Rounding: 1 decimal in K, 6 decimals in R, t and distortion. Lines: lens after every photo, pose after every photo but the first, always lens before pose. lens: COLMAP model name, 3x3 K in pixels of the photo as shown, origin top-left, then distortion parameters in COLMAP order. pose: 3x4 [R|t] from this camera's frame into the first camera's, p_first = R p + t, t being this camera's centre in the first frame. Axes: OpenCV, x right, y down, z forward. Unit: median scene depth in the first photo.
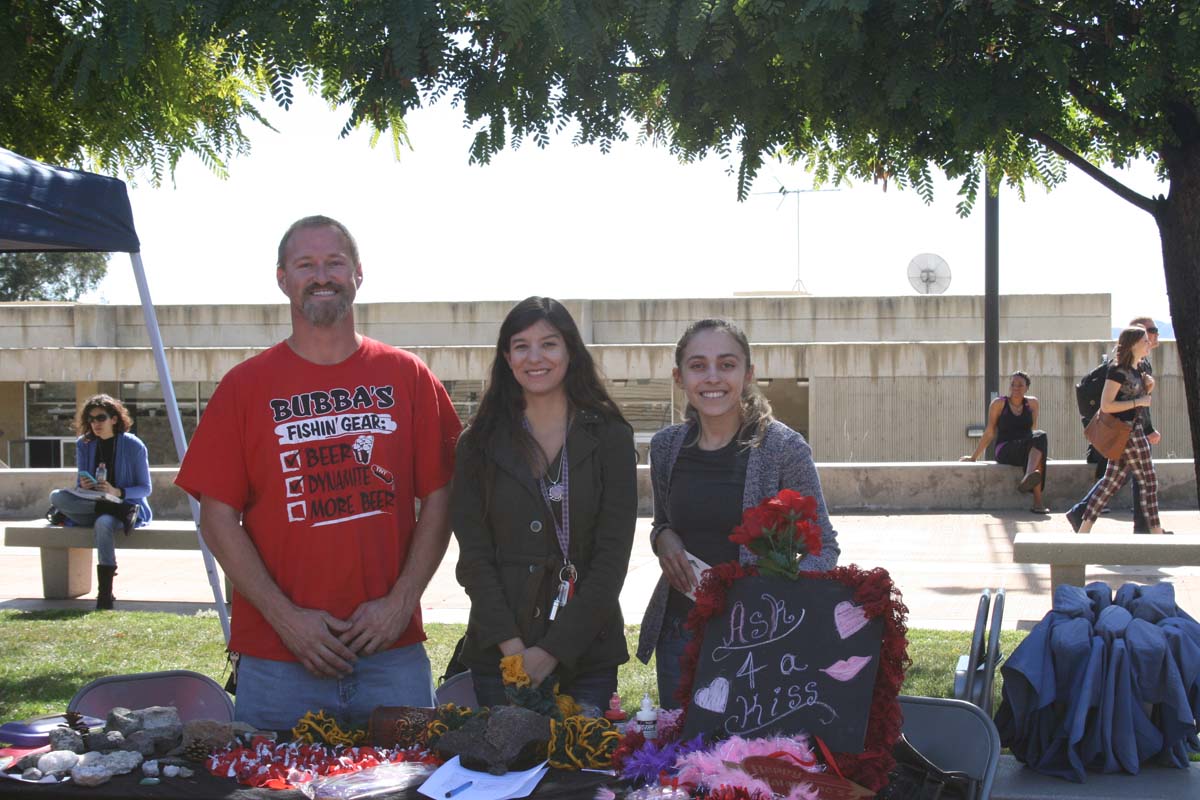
lens RADIAL K [[2250.2, 0, 594.3], [0, 2250.2, 411.9], [0, 0, 1]] dist [0.031157, 0.000000]
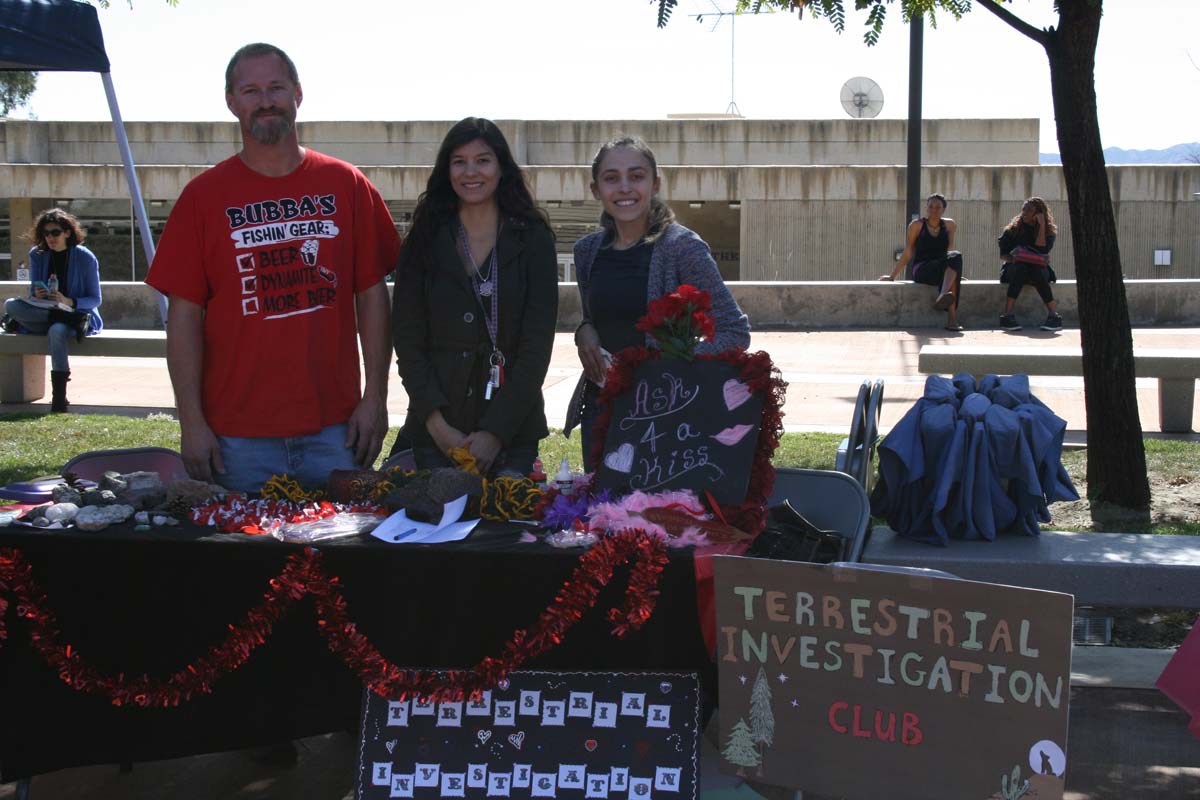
lens RADIAL K [[2250.2, 0, 599.1], [0, 2250.2, 433.0], [0, 0, 1]] dist [0.031157, 0.000000]
pose [[0.999491, 0.004648, 0.031555, 0.001928], [-0.007399, 0.996126, 0.087630, 0.004215], [-0.031025, -0.087819, 0.995653, -0.079678]]
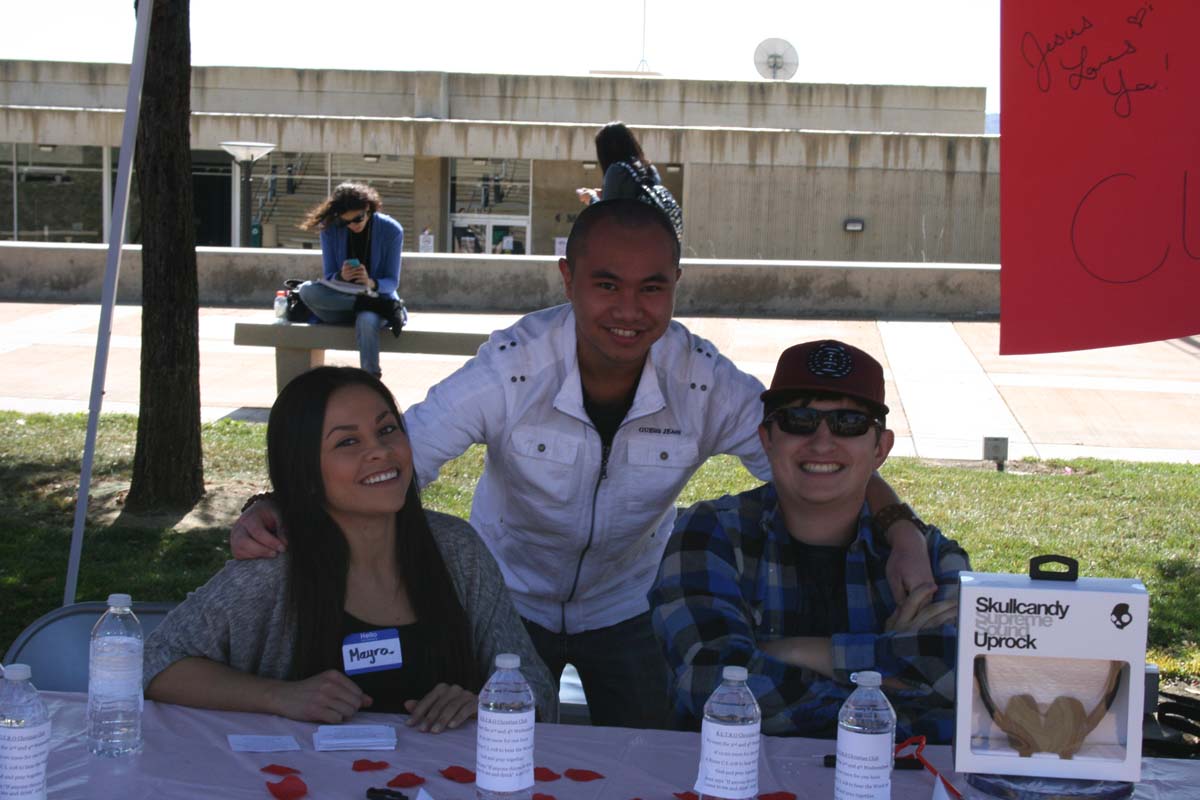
lens RADIAL K [[2250.2, 0, 597.2], [0, 2250.2, 403.4], [0, 0, 1]] dist [0.031157, 0.000000]
pose [[0.990896, 0.020983, 0.132984, -0.374350], [-0.033360, 0.995242, 0.091543, 0.000357], [-0.130430, -0.095146, 0.986882, 0.248074]]
